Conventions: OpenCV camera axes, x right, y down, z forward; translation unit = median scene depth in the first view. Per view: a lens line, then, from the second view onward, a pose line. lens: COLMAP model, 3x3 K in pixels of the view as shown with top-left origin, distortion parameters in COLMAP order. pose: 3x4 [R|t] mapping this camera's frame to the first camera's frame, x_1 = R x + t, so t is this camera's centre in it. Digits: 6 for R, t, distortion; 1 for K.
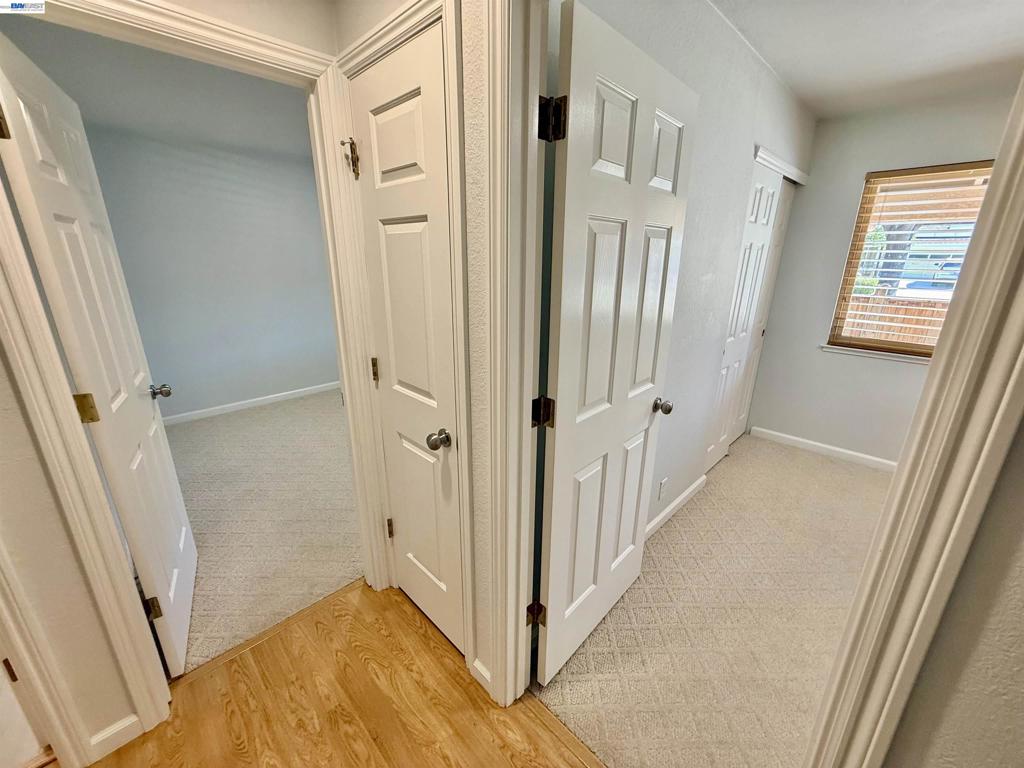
lens RADIAL K [[408.0, 0, 510.7], [0, 408.0, 384.6], [0, 0, 1]] dist [-0.001614, 0.000282]
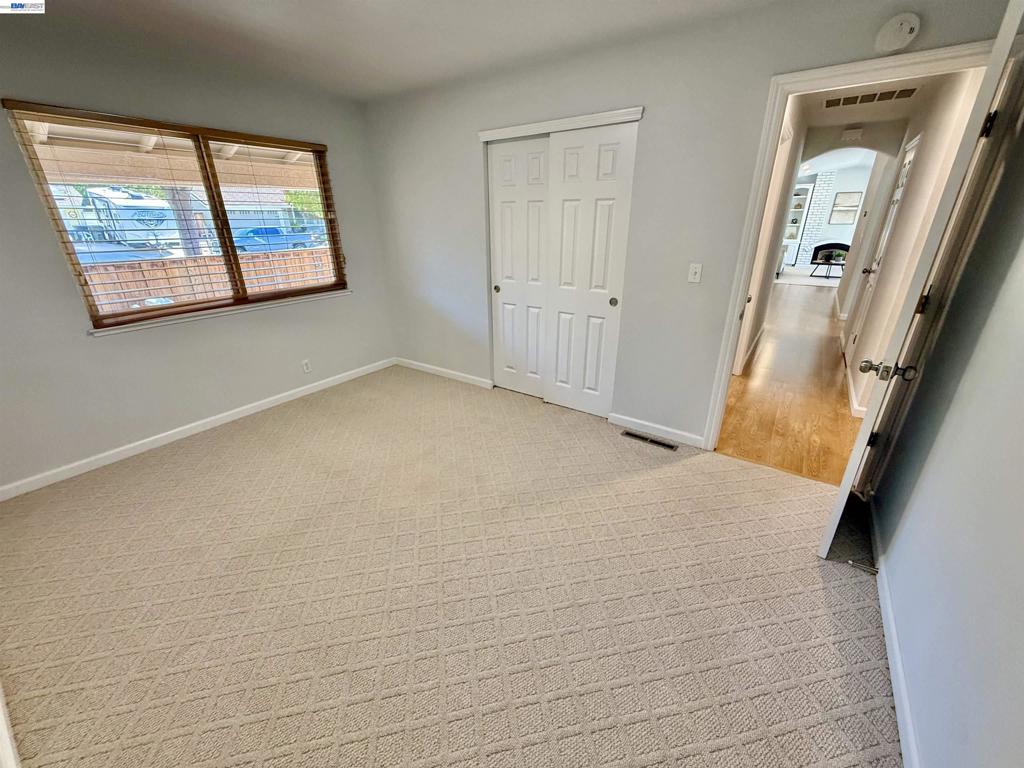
lens RADIAL K [[408.0, 0, 510.7], [0, 408.0, 384.6], [0, 0, 1]] dist [-0.001614, 0.000282]
pose [[-0.177215, -0.370172, 0.911903, -1.852367], [0.306570, 0.859705, 0.408561, -0.648075], [-0.935206, 0.351966, -0.038869, 2.119567]]
